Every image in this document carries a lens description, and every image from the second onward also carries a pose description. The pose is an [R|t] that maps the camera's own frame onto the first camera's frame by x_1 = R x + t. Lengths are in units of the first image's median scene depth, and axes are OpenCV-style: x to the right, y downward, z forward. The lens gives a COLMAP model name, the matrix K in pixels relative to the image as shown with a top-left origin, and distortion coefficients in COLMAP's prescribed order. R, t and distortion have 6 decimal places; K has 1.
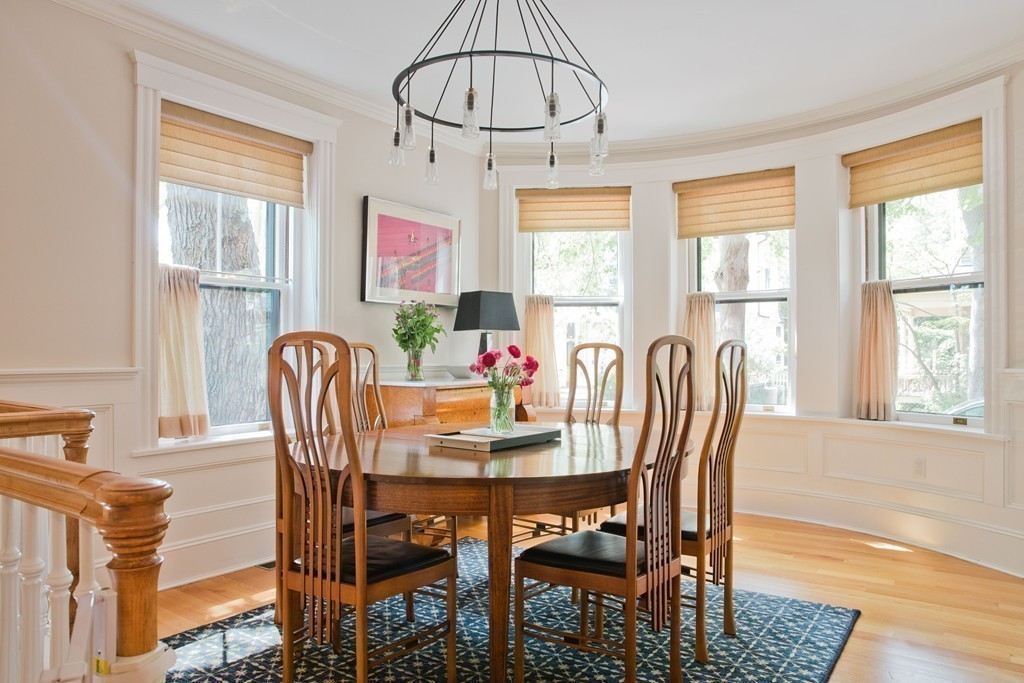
lens RADIAL K [[719.3, 0, 512.0], [0, 719.3, 341.5], [0, 0, 1]] dist [0.001170, 0.001846]
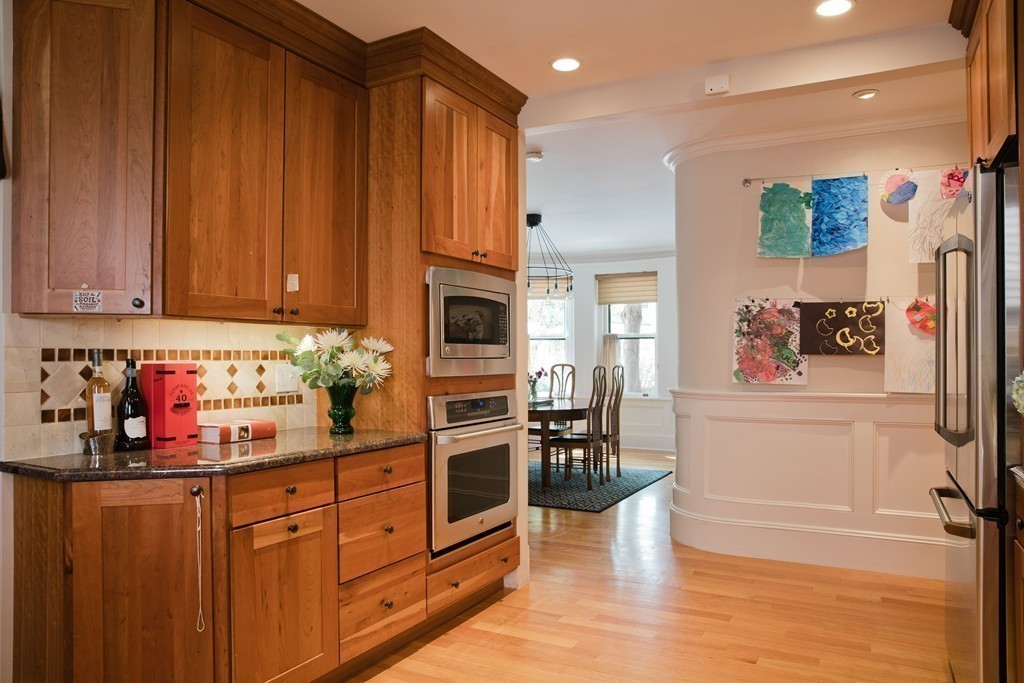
lens RADIAL K [[719.3, 0, 512.0], [0, 719.3, 341.5], [0, 0, 1]] dist [0.001170, 0.001846]
pose [[0.993560, 0.003354, 0.113254, -0.209898], [-0.001927, 0.999917, -0.012706, -0.027669], [-0.113288, 0.012406, 0.993485, -0.857048]]
